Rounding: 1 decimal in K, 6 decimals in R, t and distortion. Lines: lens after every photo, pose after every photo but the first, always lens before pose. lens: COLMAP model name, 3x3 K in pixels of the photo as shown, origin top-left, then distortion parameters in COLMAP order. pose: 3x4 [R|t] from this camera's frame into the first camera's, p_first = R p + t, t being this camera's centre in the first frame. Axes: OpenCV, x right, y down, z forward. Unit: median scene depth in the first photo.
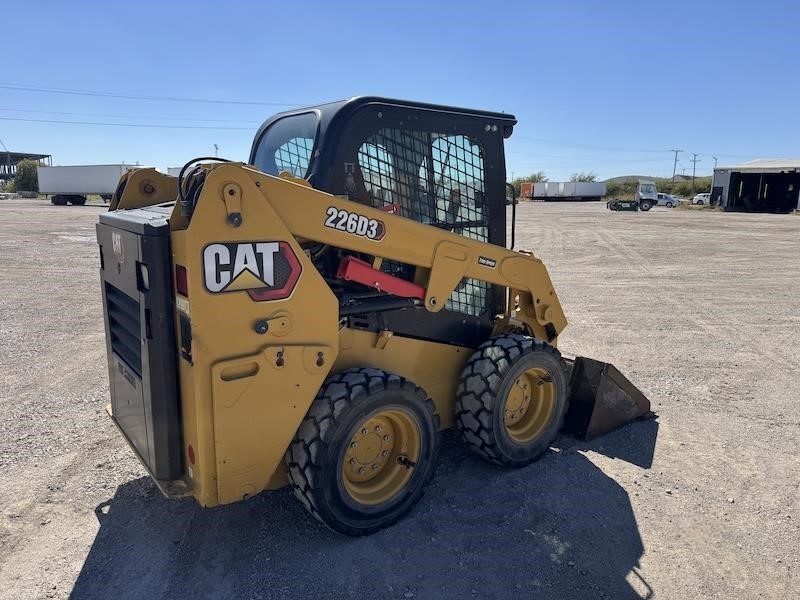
lens RADIAL K [[566.2, 0, 400.0], [0, 566.2, 300.0], [0, 0, 1]] dist [0.114115, -0.174386]
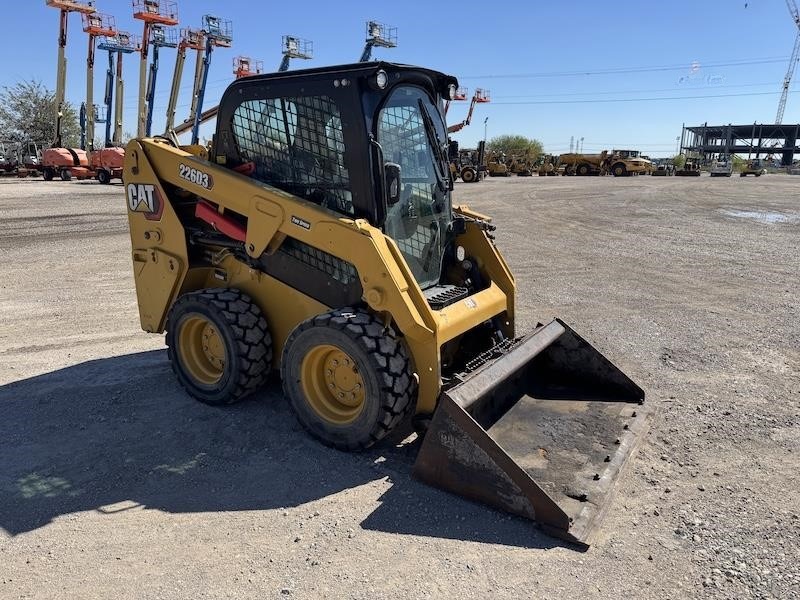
lens RADIAL K [[559.9, 0, 400.0], [0, 559.9, 300.0], [0, 0, 1]] dist [0.008877, 0.000888]
pose [[0.315329, 0.217612, -0.923695, 1.312411], [-0.174935, 0.970002, 0.168802, -0.148592], [0.932719, 0.108359, 0.343937, 0.955992]]
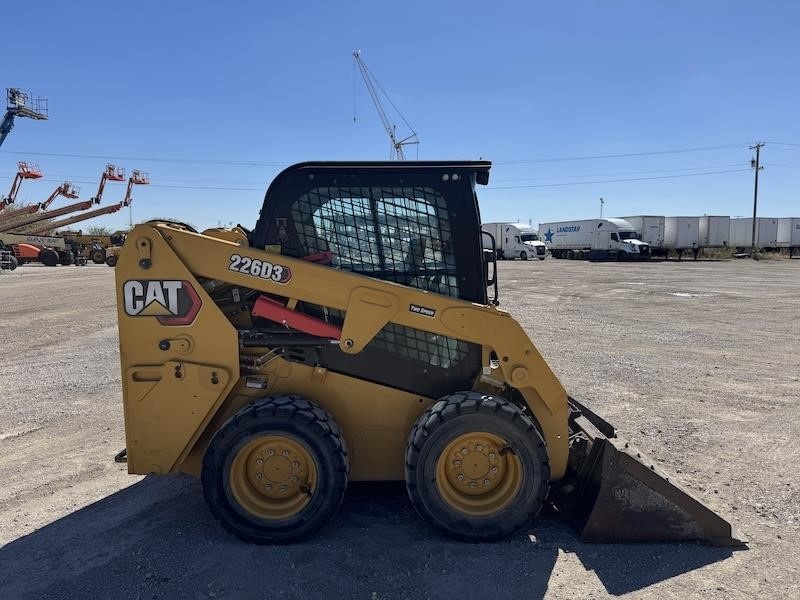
lens RADIAL K [[566.2, 0, 400.0], [0, 566.2, 300.0], [0, 0, 1]] dist [0.114115, -0.174386]
pose [[0.788817, 0.043921, -0.613057, 0.823559], [-0.100423, 0.993250, -0.058056, -0.027436], [0.606369, 0.107361, 0.787902, 0.230339]]
